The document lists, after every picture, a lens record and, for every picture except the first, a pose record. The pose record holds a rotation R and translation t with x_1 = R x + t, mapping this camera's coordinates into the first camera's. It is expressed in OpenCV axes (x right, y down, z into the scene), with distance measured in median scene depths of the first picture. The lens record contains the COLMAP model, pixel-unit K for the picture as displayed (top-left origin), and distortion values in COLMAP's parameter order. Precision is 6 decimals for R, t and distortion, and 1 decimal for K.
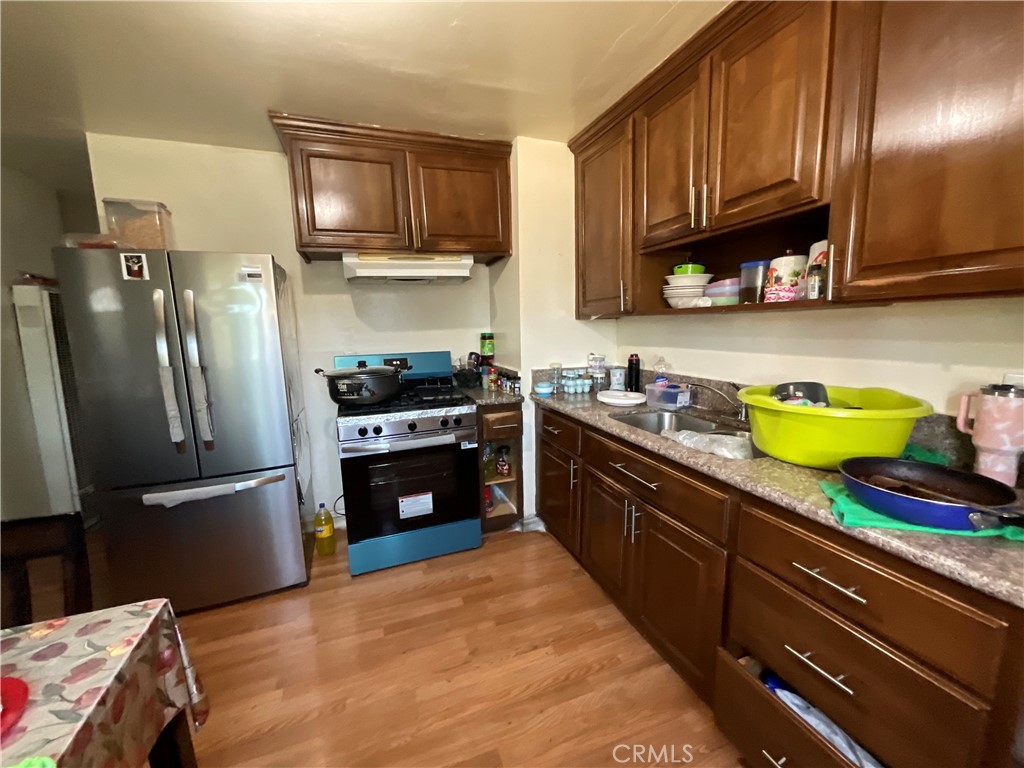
lens RADIAL K [[413.9, 0, 512.0], [0, 413.9, 384.0], [0, 0, 1]] dist [0.000561, 0.000024]
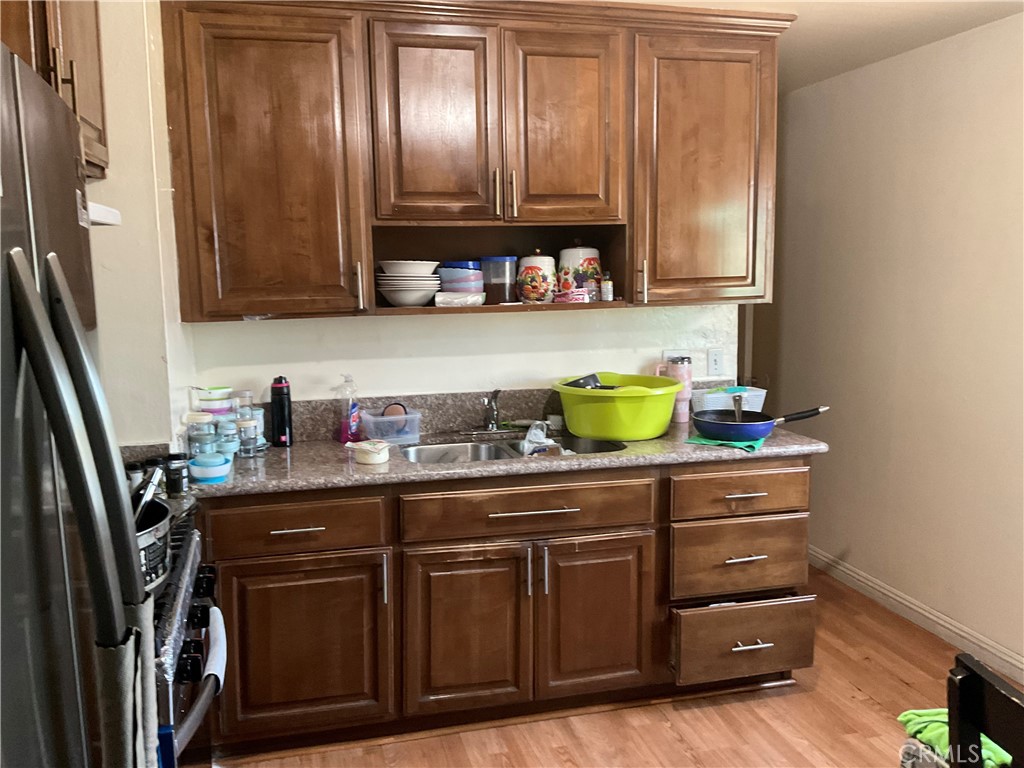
lens RADIAL K [[855.5, 0, 505.8], [0, 855.5, 384.6], [0, 0, 1]] dist [0.096317, -0.178859]
pose [[0.107406, -0.105787, 0.988571, -1.358987], [0.156426, 0.983737, 0.088274, -0.185566], [-0.981832, 0.145157, 0.122208, 0.820713]]
